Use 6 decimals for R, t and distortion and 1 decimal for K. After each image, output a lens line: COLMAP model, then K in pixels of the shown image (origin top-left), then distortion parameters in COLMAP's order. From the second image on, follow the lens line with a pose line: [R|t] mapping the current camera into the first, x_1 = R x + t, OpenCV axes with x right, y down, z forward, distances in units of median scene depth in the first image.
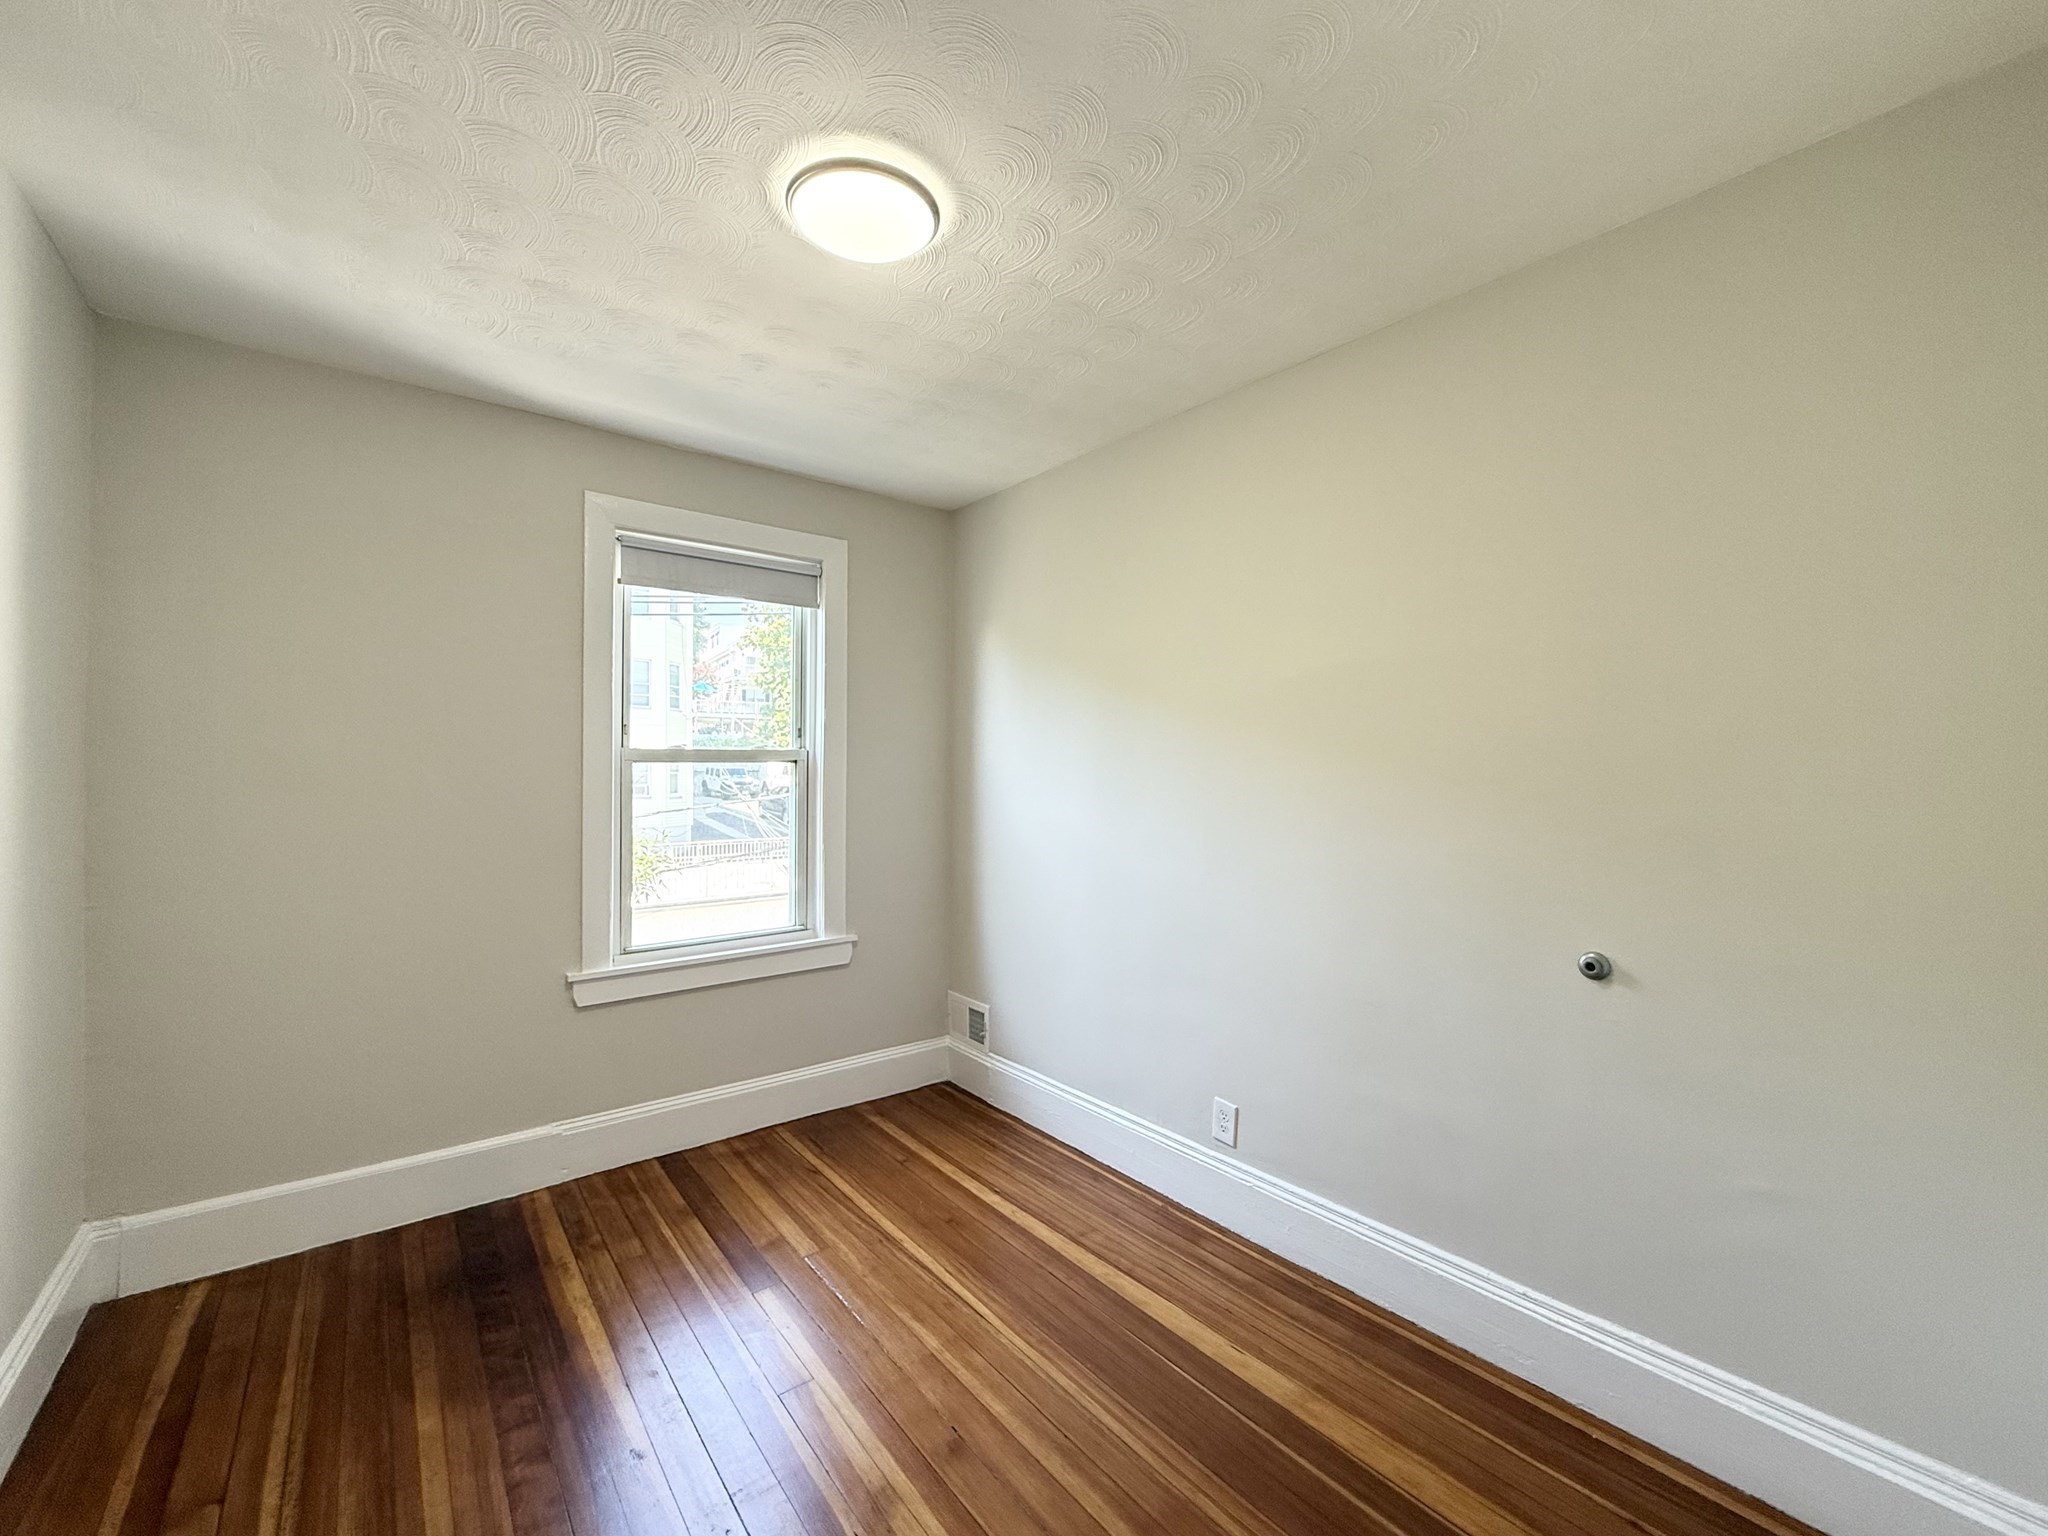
lens RADIAL K [[823.4, 0, 1035.6], [0, 823.4, 767.8], [0, 0, 1]] dist [0.001143, 0.000039]
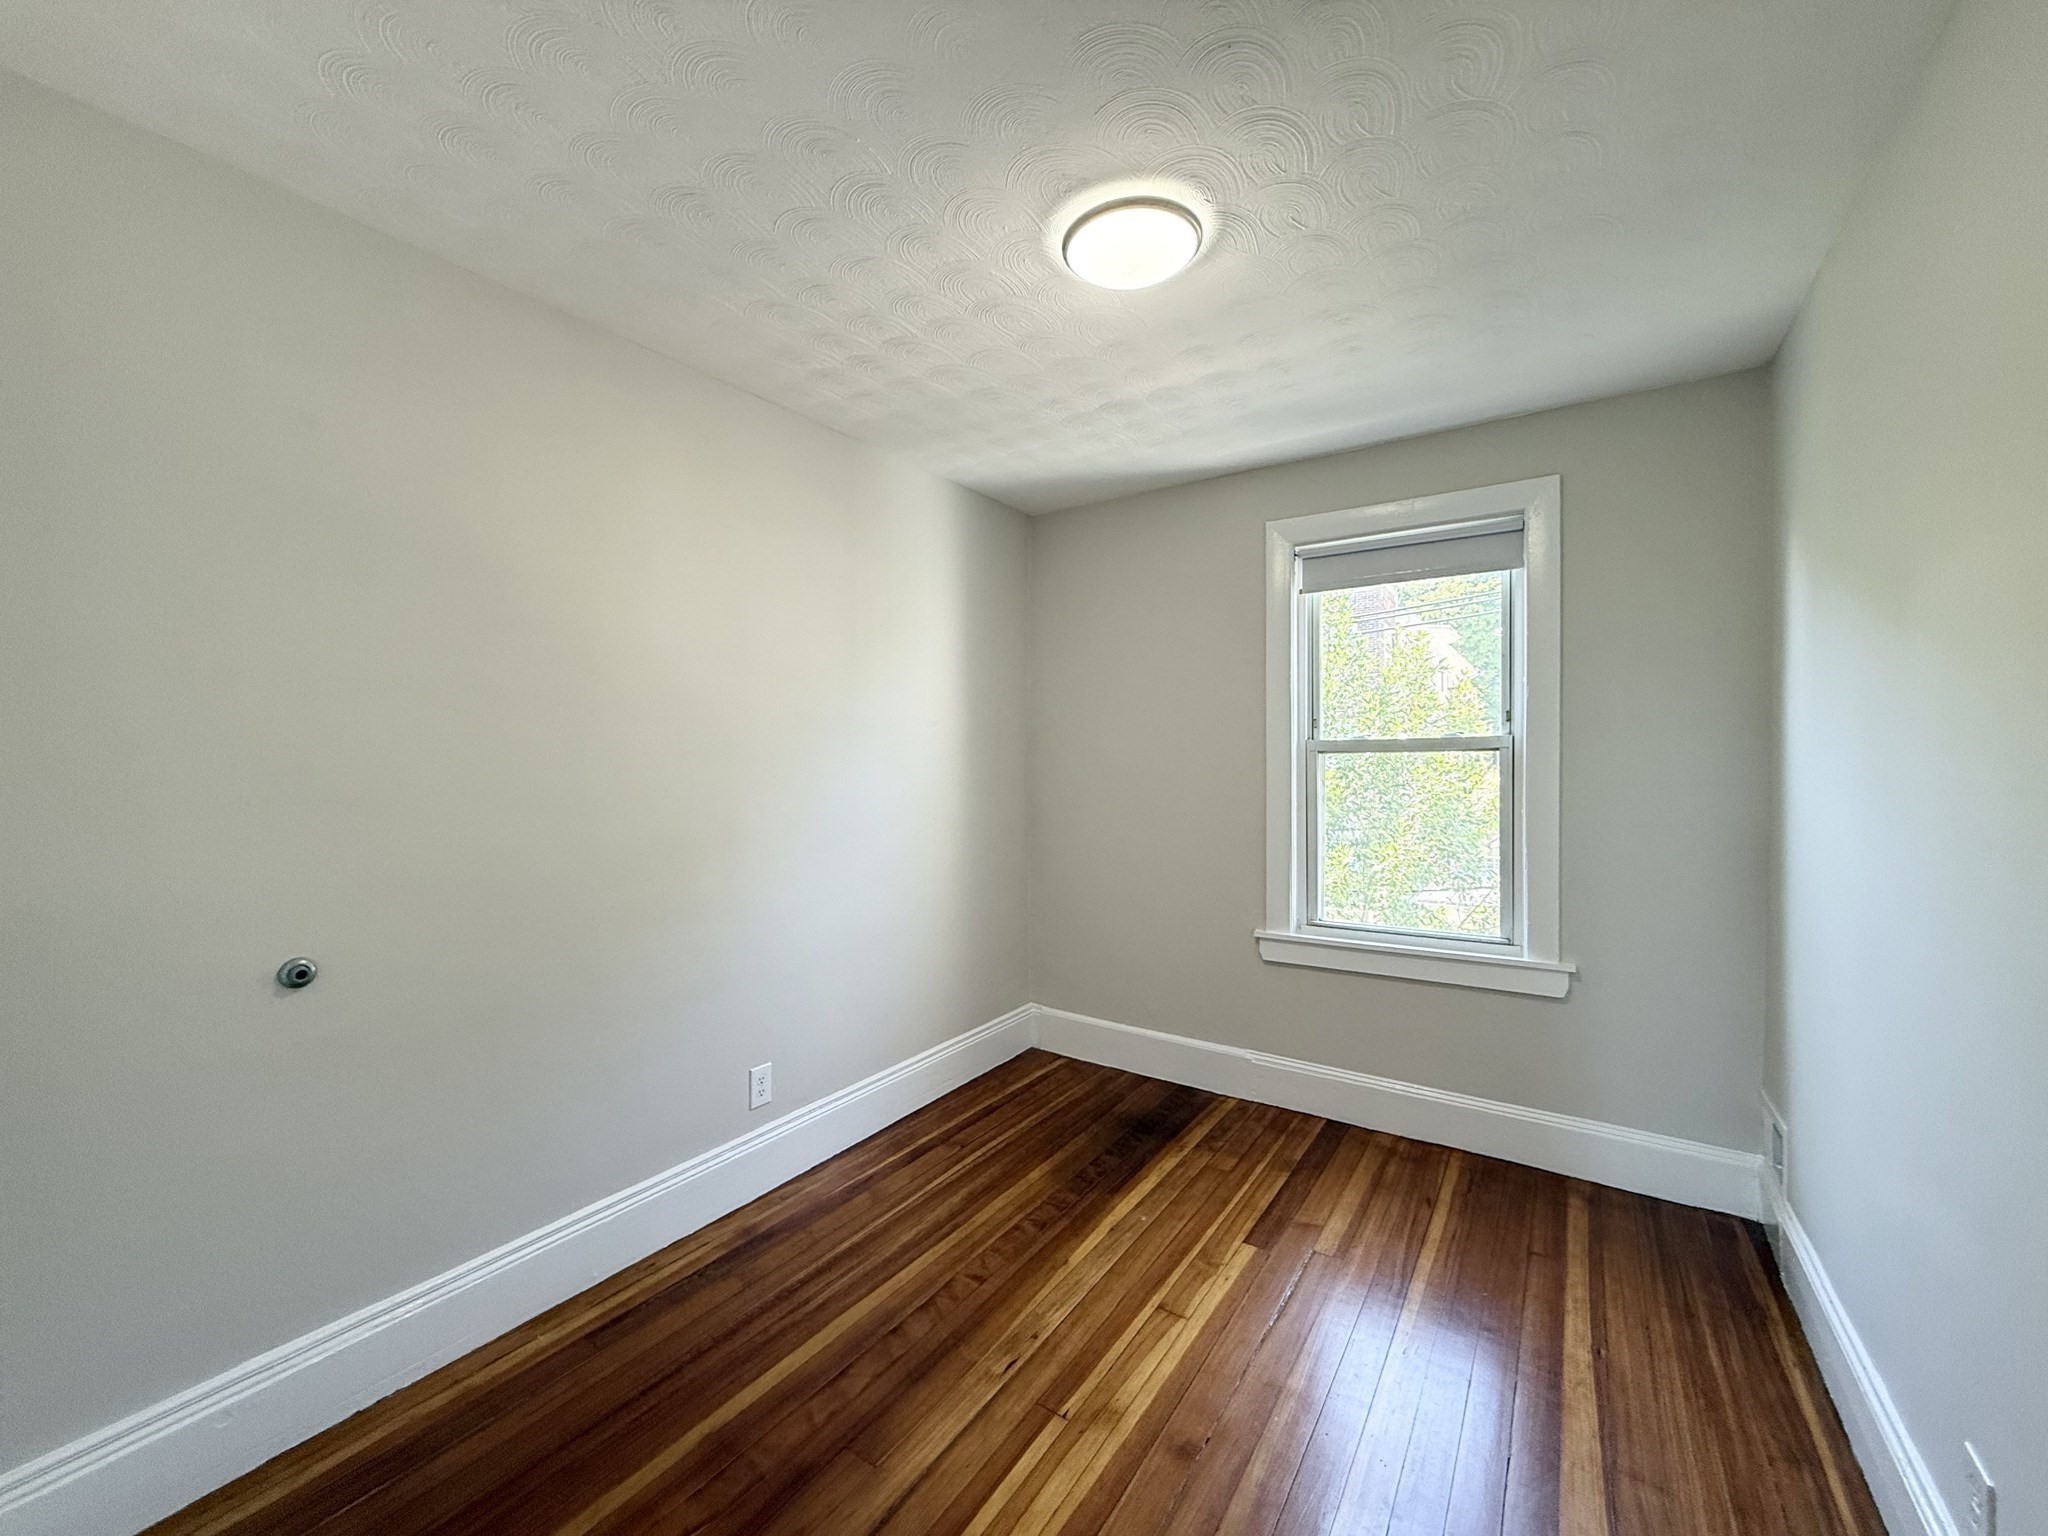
lens RADIAL K [[823.4, 0, 1035.6], [0, 823.4, 767.8], [0, 0, 1]] dist [0.001143, 0.000039]
pose [[0.307667, 0.003344, -0.951488, 0.461699], [0.007009, 0.999959, 0.005781, 0.004022], [0.951468, -0.008448, 0.307631, 0.316616]]
